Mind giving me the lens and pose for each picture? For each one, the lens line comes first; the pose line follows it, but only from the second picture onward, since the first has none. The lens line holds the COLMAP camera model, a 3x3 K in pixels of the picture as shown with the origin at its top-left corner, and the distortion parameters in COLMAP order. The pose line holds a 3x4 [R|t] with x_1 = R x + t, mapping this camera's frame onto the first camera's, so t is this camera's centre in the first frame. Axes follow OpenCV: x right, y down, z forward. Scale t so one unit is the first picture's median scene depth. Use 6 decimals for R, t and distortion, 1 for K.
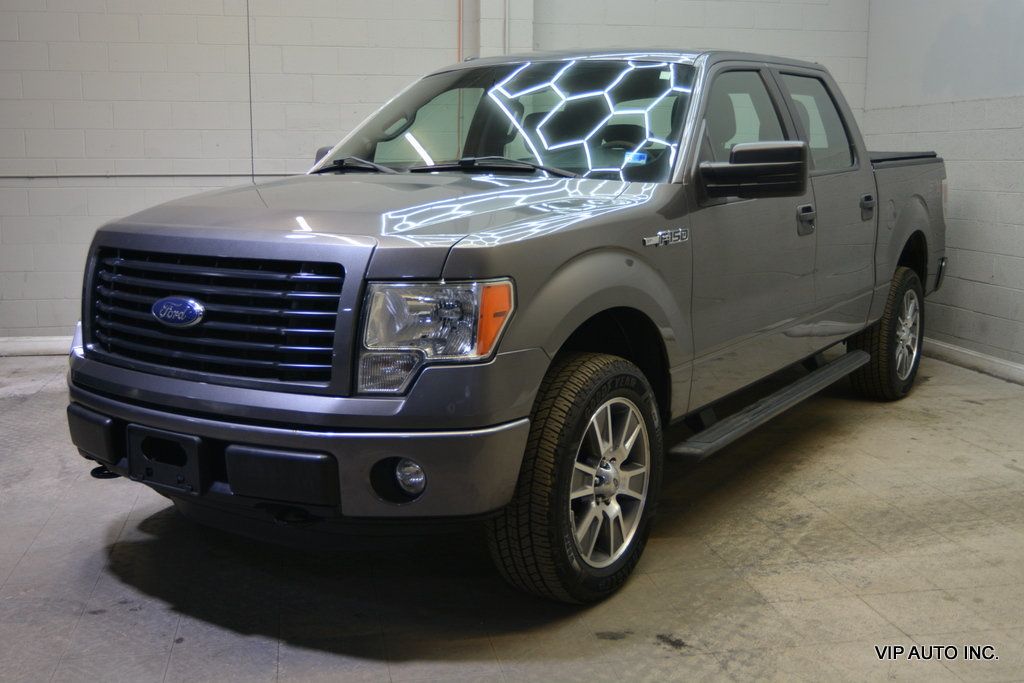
lens RADIAL K [[1113.6, 0, 510.8], [0, 1113.6, 344.5], [0, 0, 1]] dist [-0.013781, 0.000000]
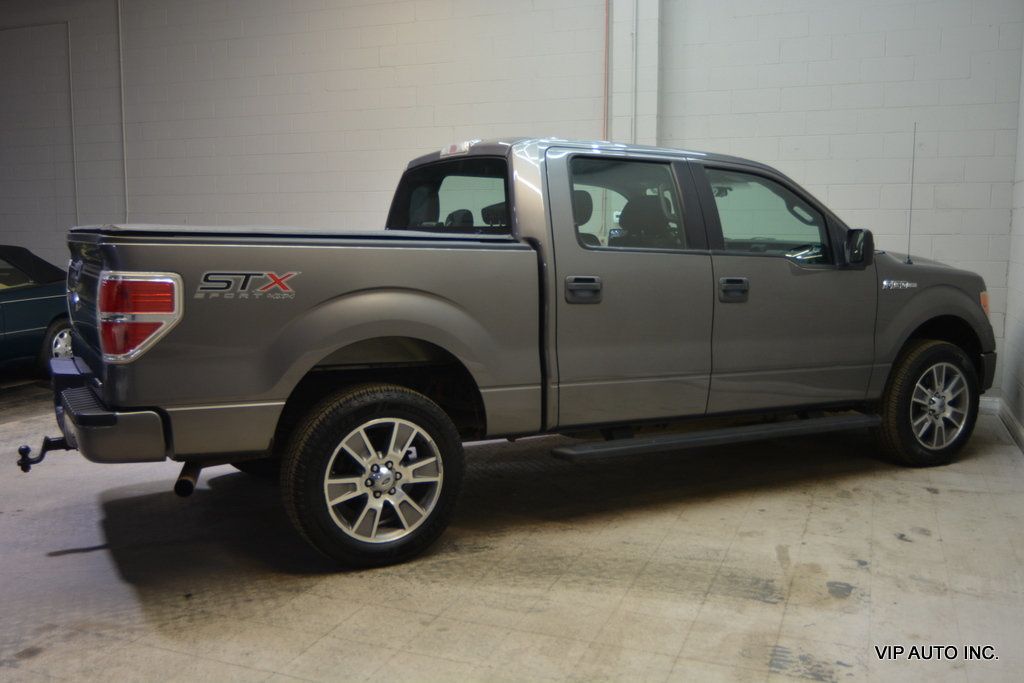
lens RADIAL K [[970.8, 0, 508.7], [0, 970.8, 340.3], [0, 0, 1]] dist [-0.016564, 0.000000]
pose [[0.836418, 0.061914, -0.544584, 1.006683], [-0.086725, 0.996032, -0.019959, -0.051347], [0.541188, 0.063923, 0.838469, 0.185714]]
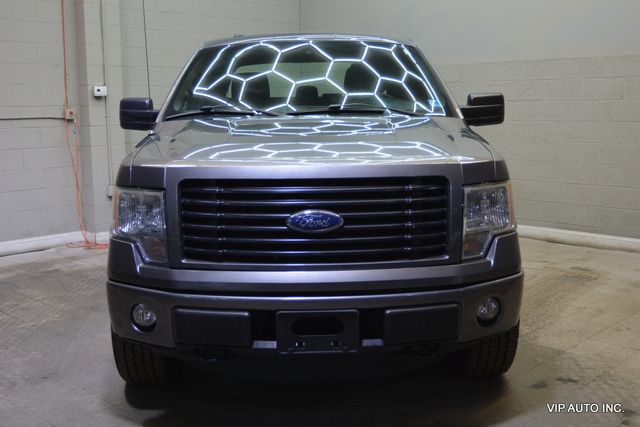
lens RADIAL K [[756.2, 0, 316.3], [0, 756.2, 212.6], [0, 0, 1]] dist [-0.017193, 0.000000]
pose [[0.813969, -0.098424, 0.572510, -0.755501], [0.109610, 0.993861, 0.015022, -0.049291], [-0.570474, 0.050525, 0.819760, 0.226745]]
